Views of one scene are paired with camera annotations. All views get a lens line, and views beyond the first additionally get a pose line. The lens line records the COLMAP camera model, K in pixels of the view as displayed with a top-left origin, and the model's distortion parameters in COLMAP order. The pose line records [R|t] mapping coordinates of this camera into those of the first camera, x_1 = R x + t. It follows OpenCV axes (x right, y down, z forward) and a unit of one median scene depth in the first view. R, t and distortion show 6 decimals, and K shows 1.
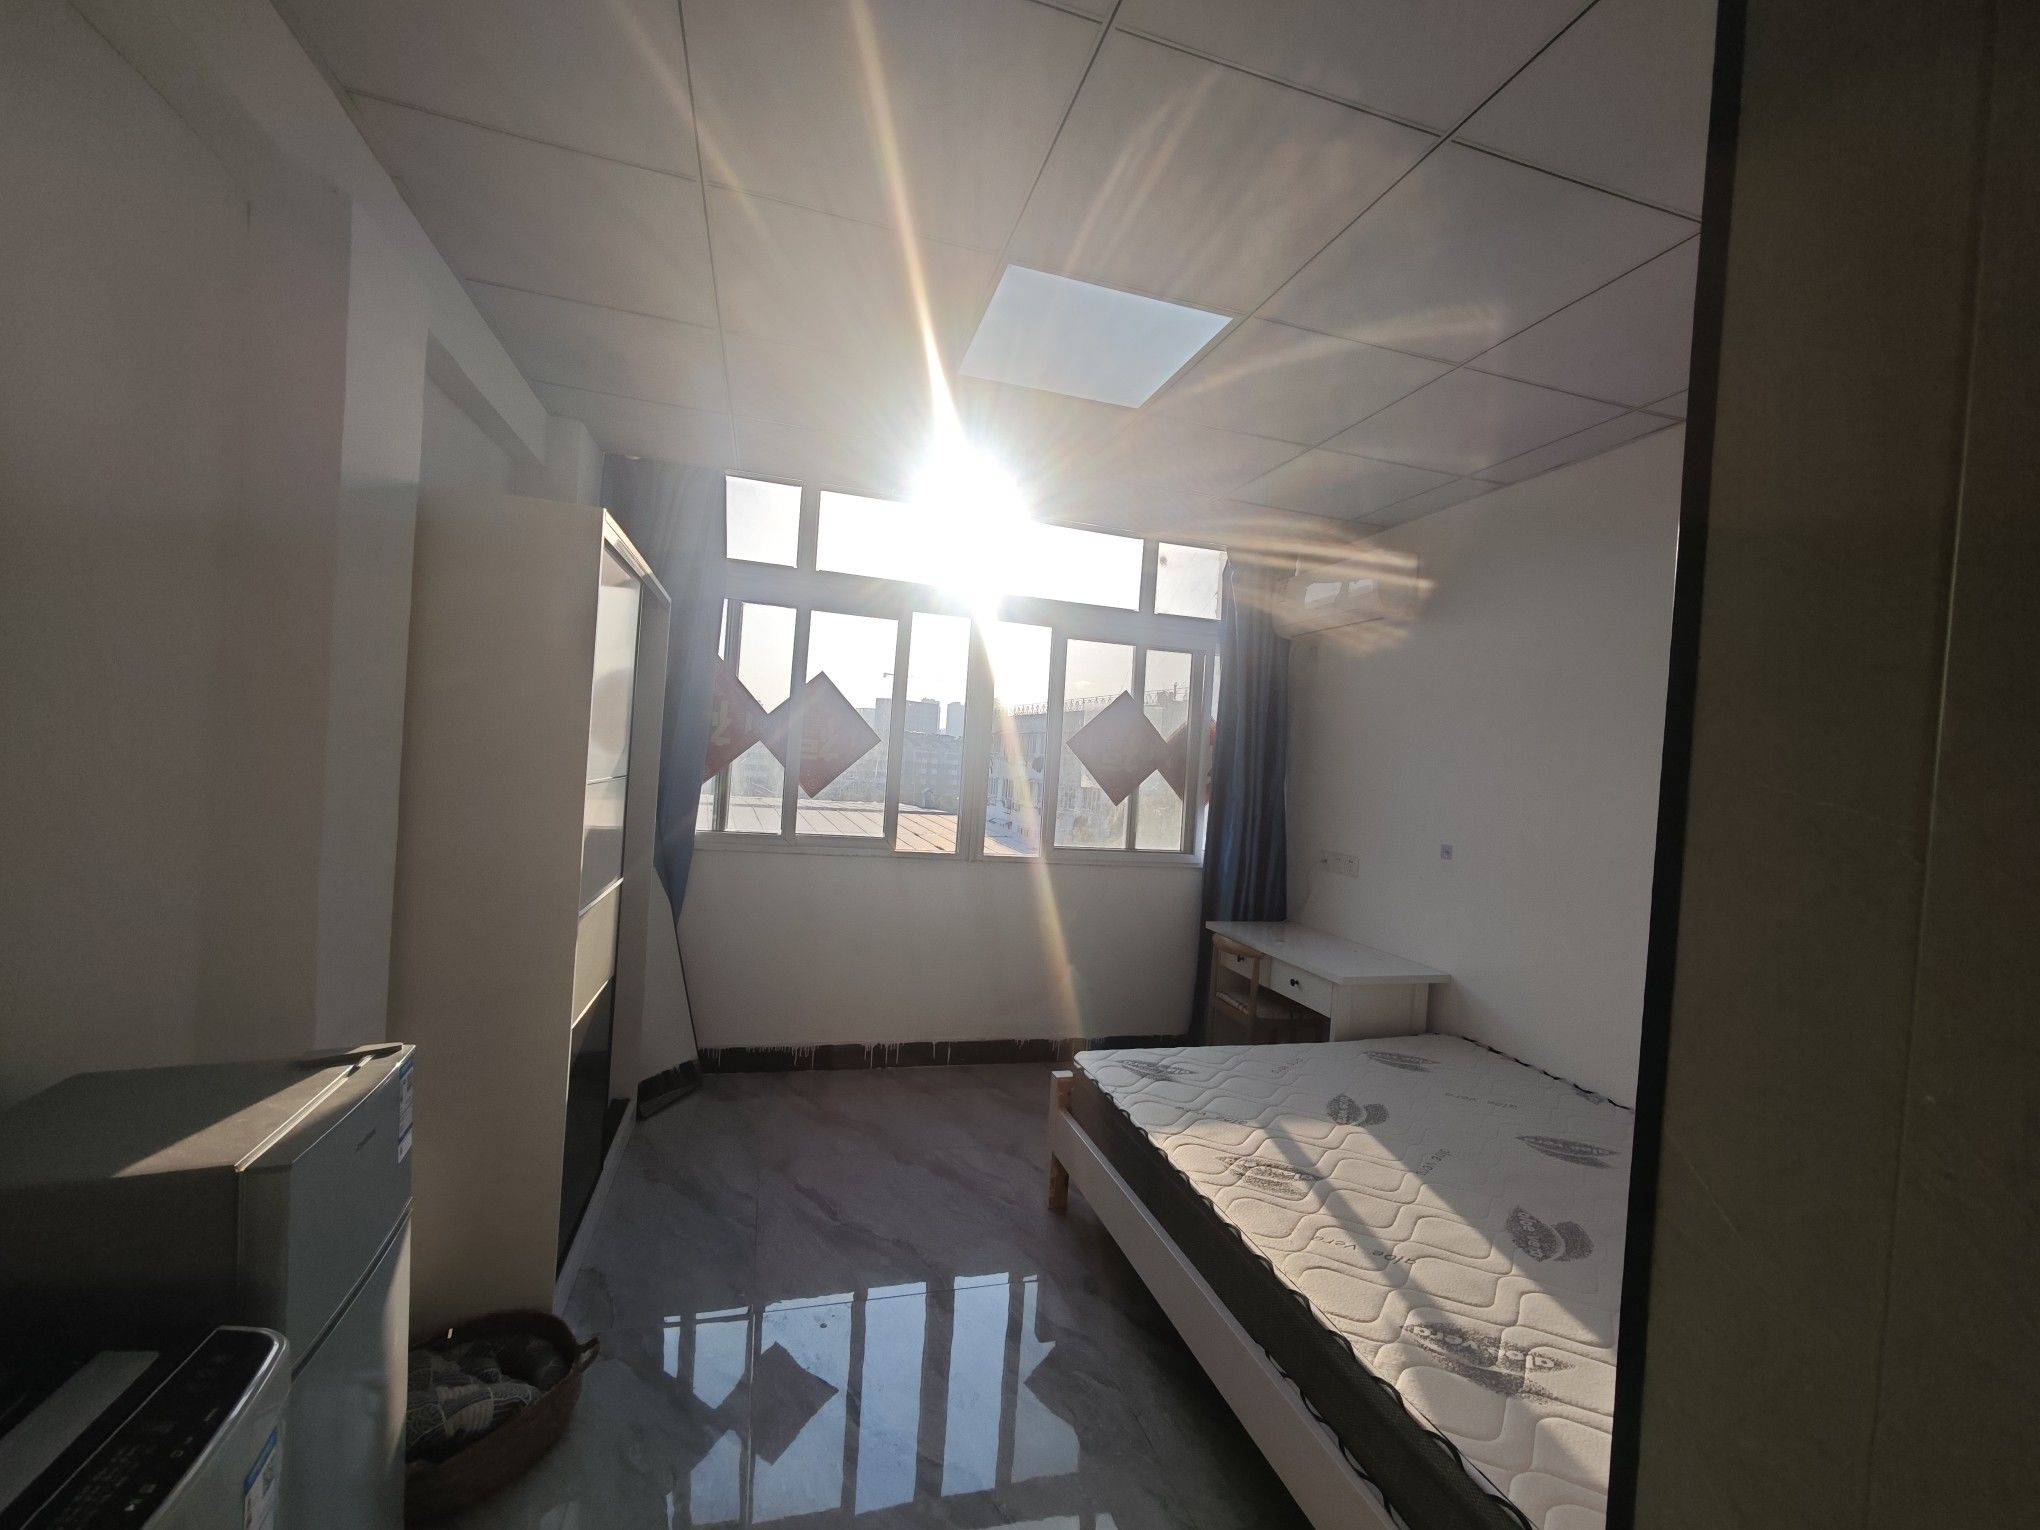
lens RADIAL K [[856.9, 0, 1020.3], [0, 856.9, 773.1], [0, 0, 1]] dist [0.000305, 0.000472]
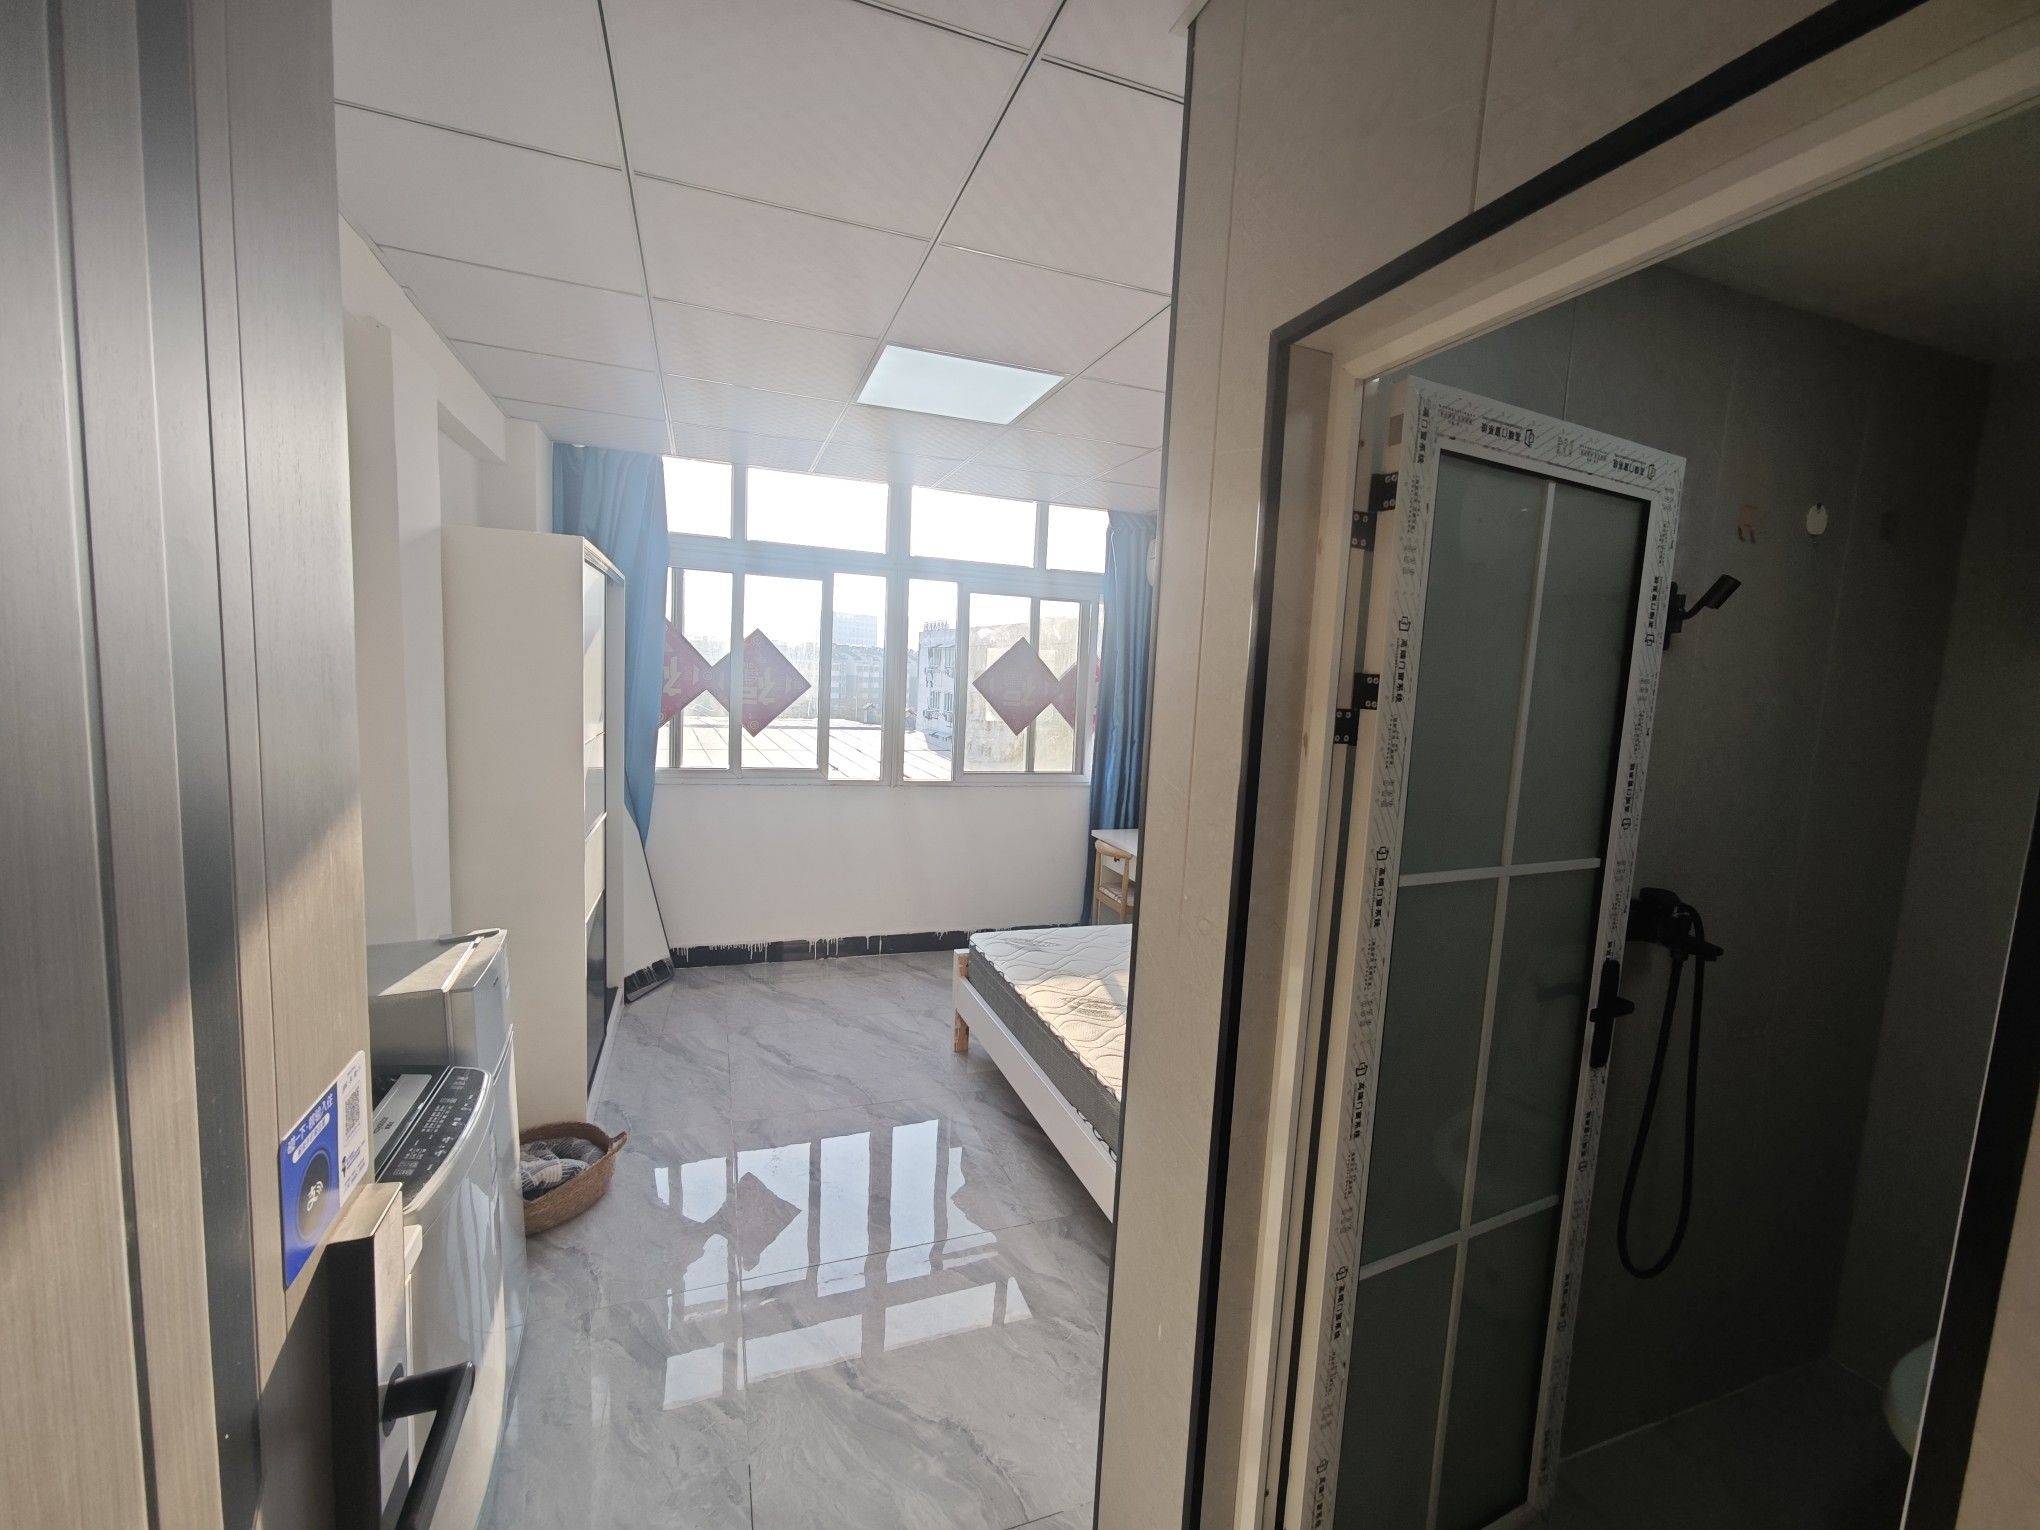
lens RADIAL K [[856.9, 0, 1018.1], [0, 856.9, 768.4], [0, 0, 1]] dist [0.000305, 0.000472]
pose [[0.997816, -0.027480, 0.060063, 0.048106], [0.021460, 0.994889, 0.098664, -0.038050], [-0.062468, -0.097160, 0.993306, -0.201845]]
